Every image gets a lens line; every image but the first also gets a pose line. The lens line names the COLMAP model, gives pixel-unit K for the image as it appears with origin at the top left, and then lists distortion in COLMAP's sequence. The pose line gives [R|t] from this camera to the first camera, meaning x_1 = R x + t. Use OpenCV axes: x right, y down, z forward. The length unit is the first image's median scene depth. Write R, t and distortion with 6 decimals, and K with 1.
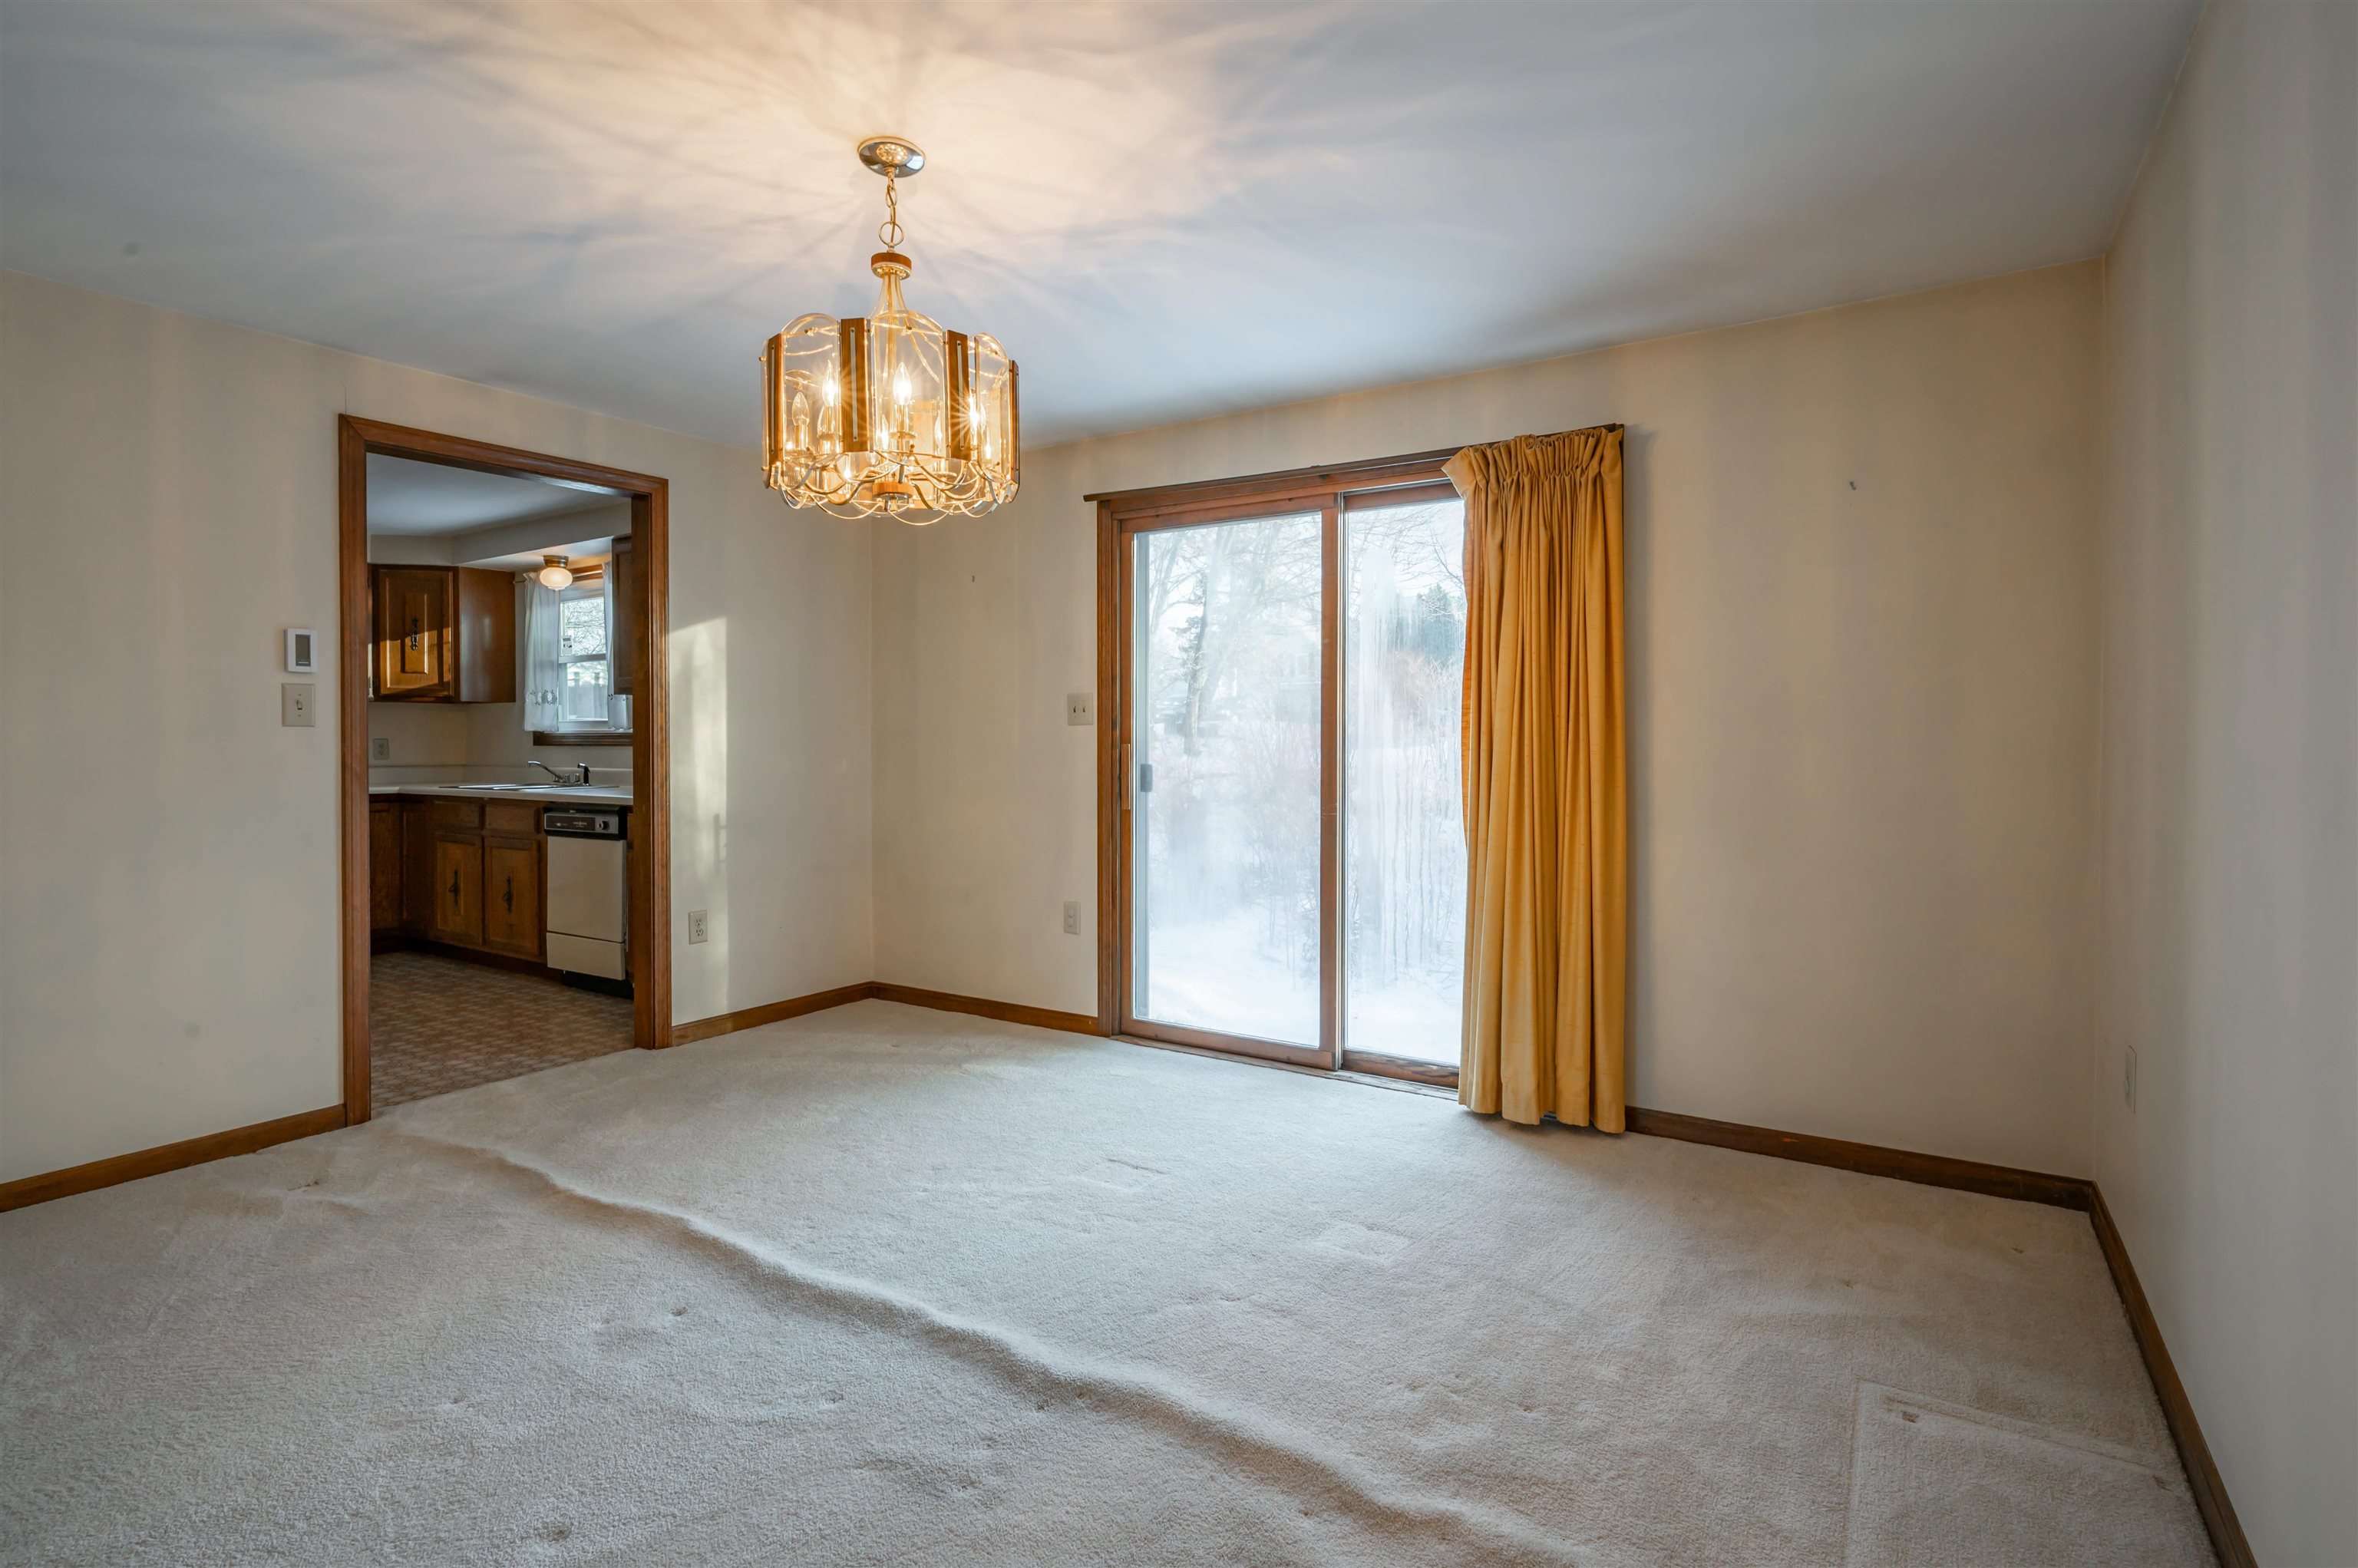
lens RADIAL K [[1139.2, 0, 1181.1], [0, 1139.2, 760.5], [0, 0, 1]] dist [0.001724, 0.002411]
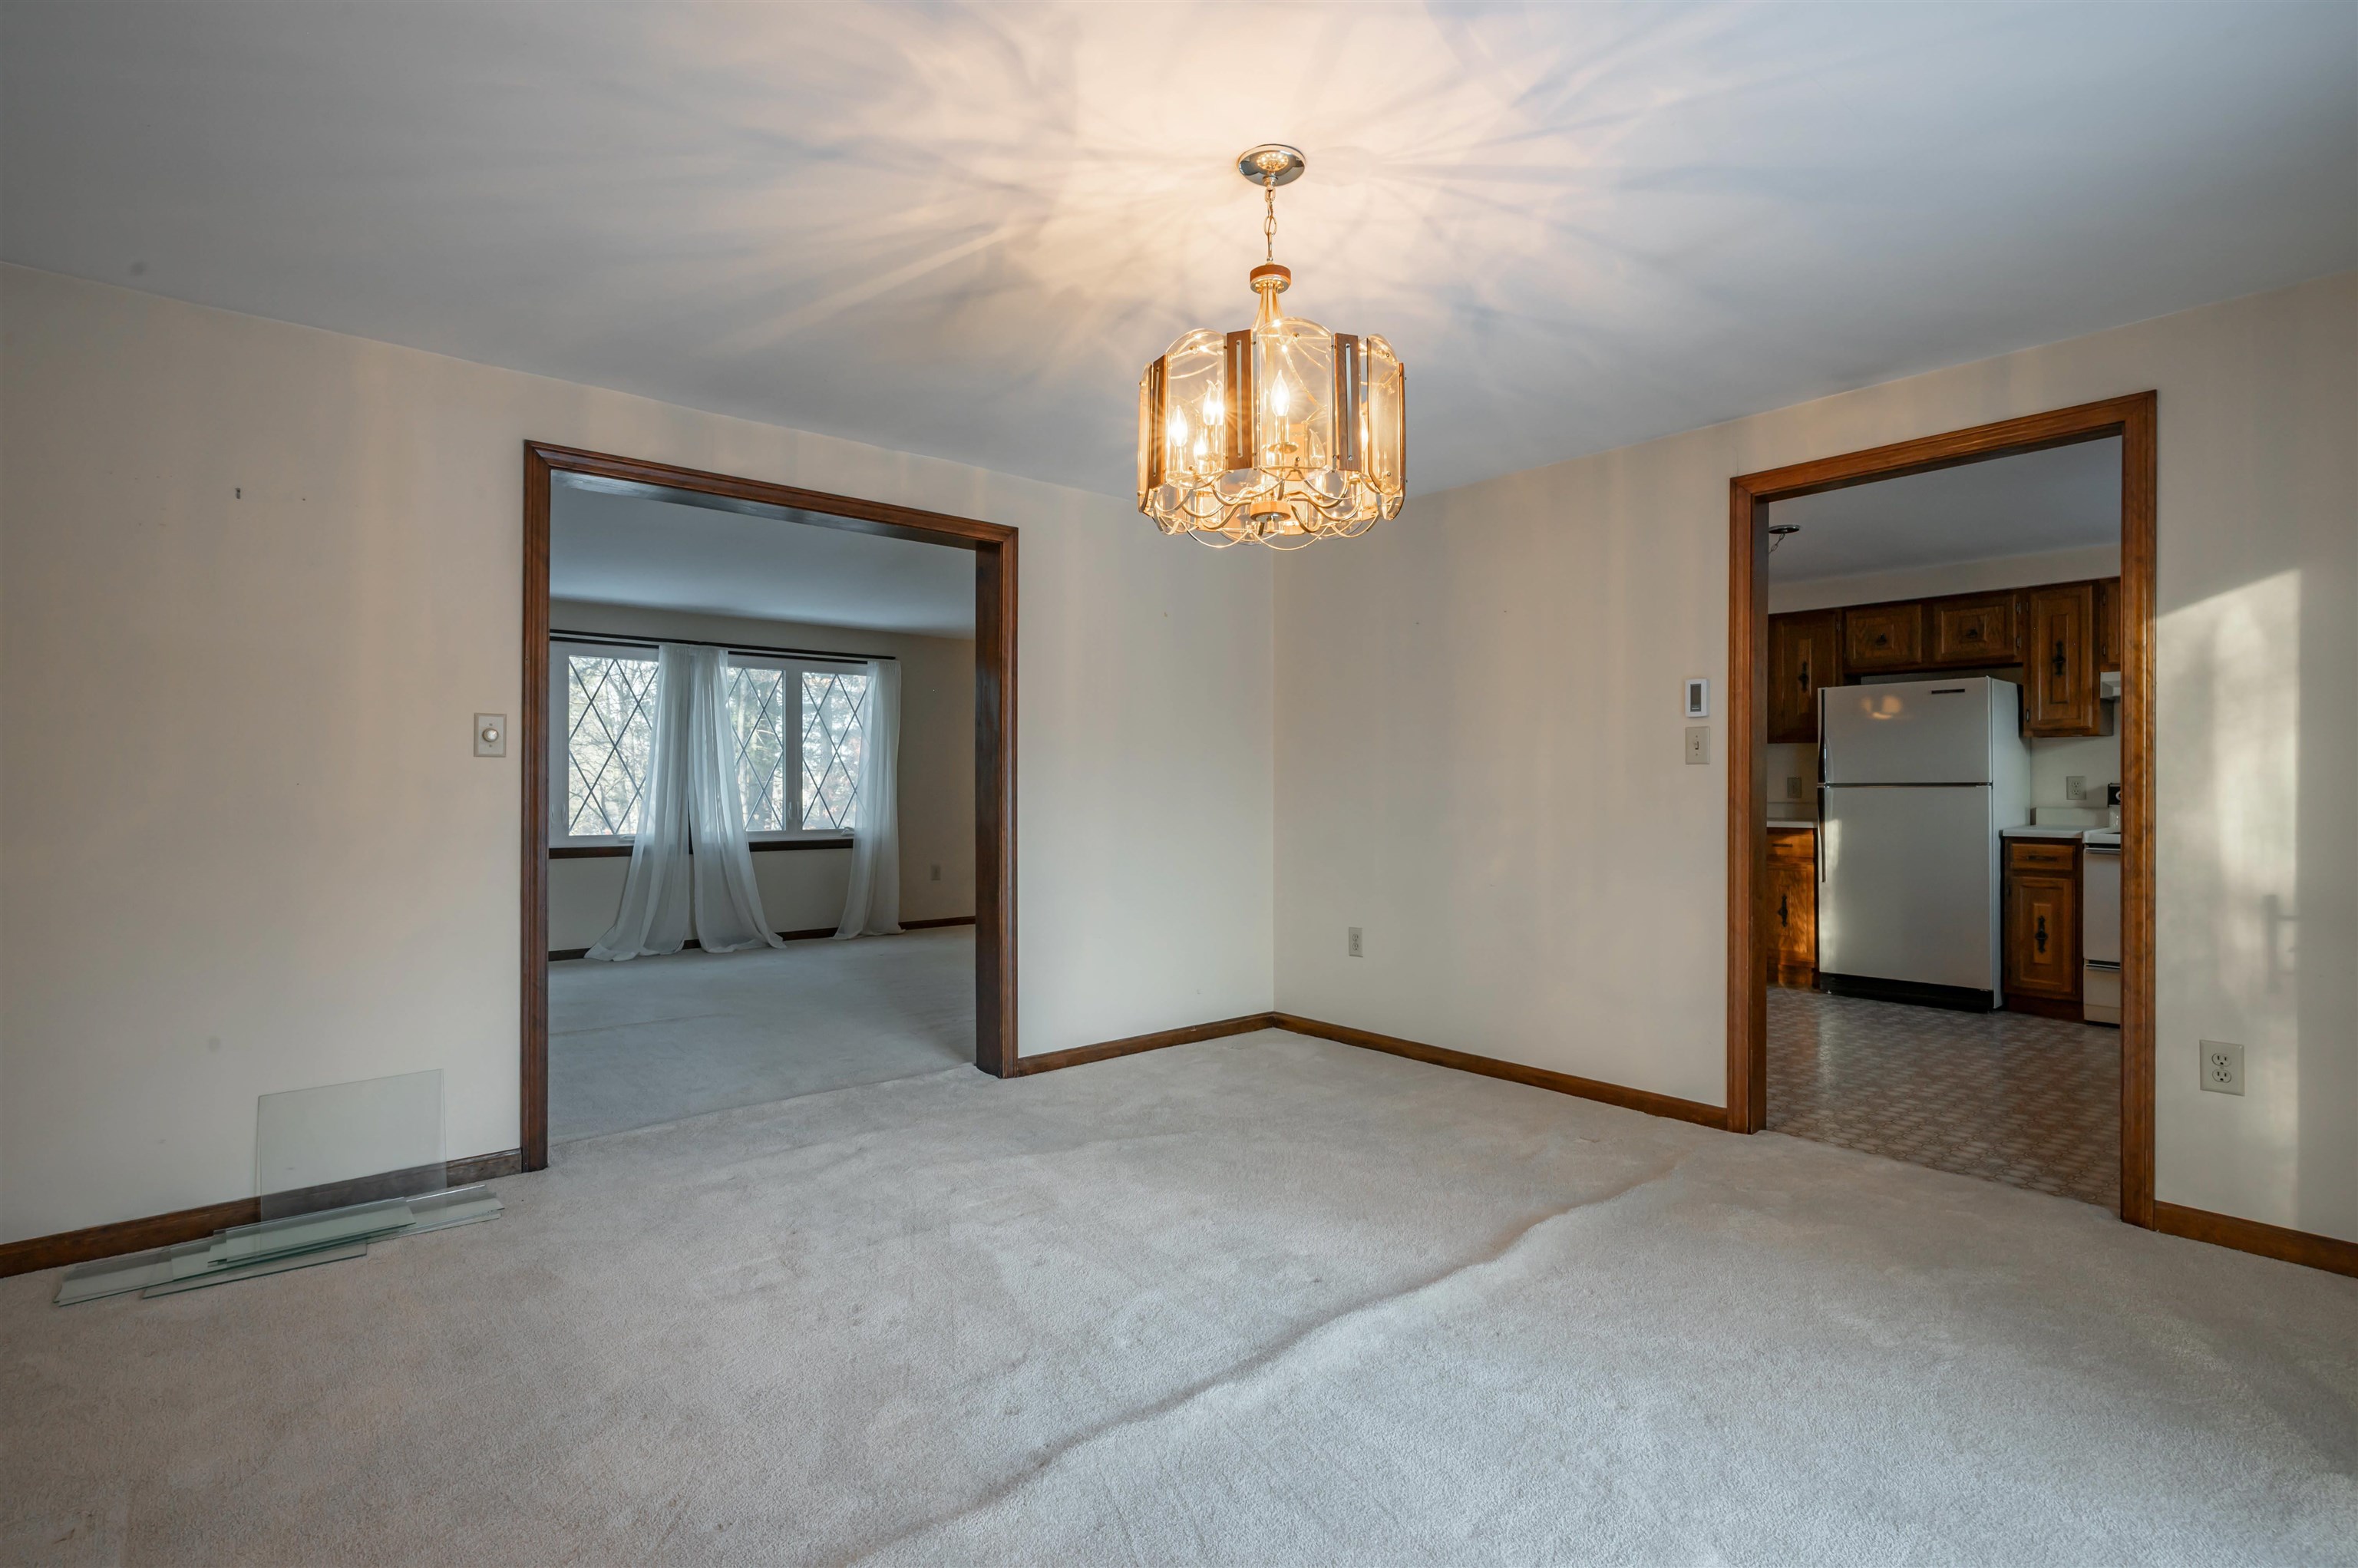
lens RADIAL K [[1139.2, 0, 1183.4], [0, 1139.2, 783.1], [0, 0, 1]] dist [0.001724, 0.002411]
pose [[-0.288524, 0.002559, -0.957469, 0.425504], [-0.017537, 0.999815, 0.007957, -0.009325], [0.957312, 0.019087, -0.288425, 0.749962]]
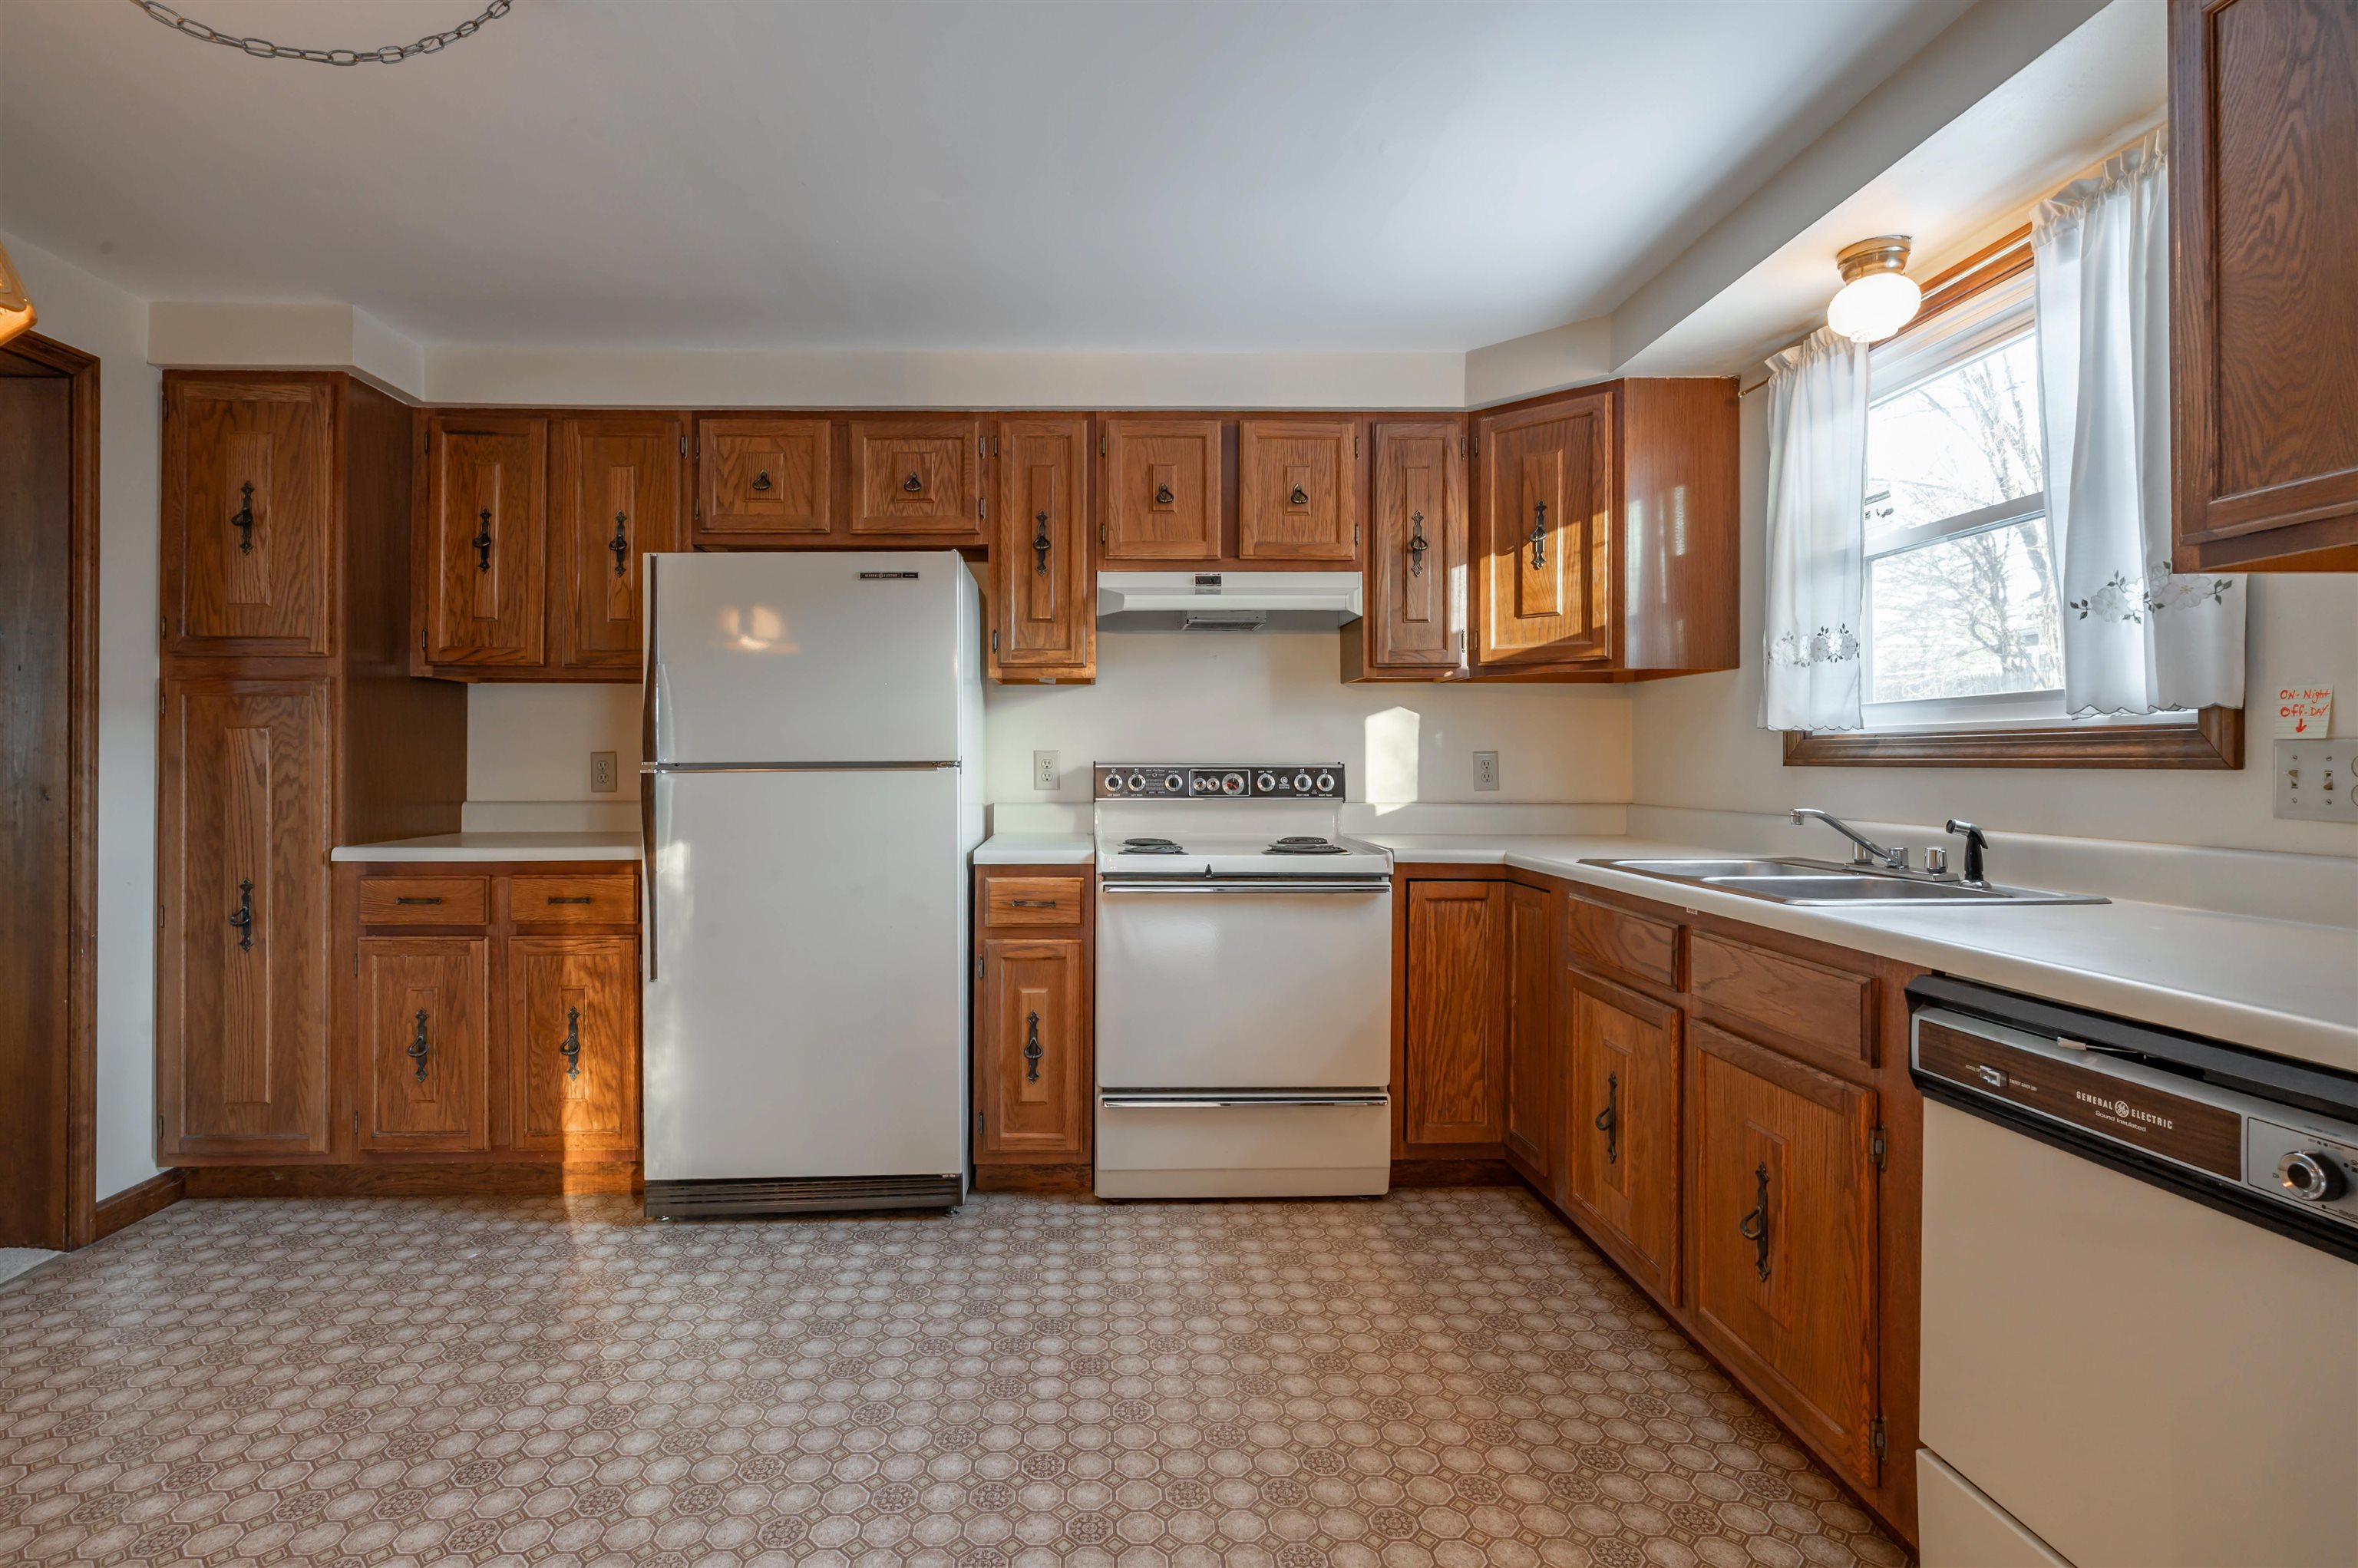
lens RADIAL K [[1139.2, 0, 1086.7], [0, 1139.2, 746.4], [0, 0, 1]] dist [0.001724, 0.002411]
pose [[0.538178, -0.008946, -0.842784, -0.631723], [-0.016798, 0.999631, -0.021337, -0.011882], [0.842664, 0.025641, 0.537829, 0.996341]]
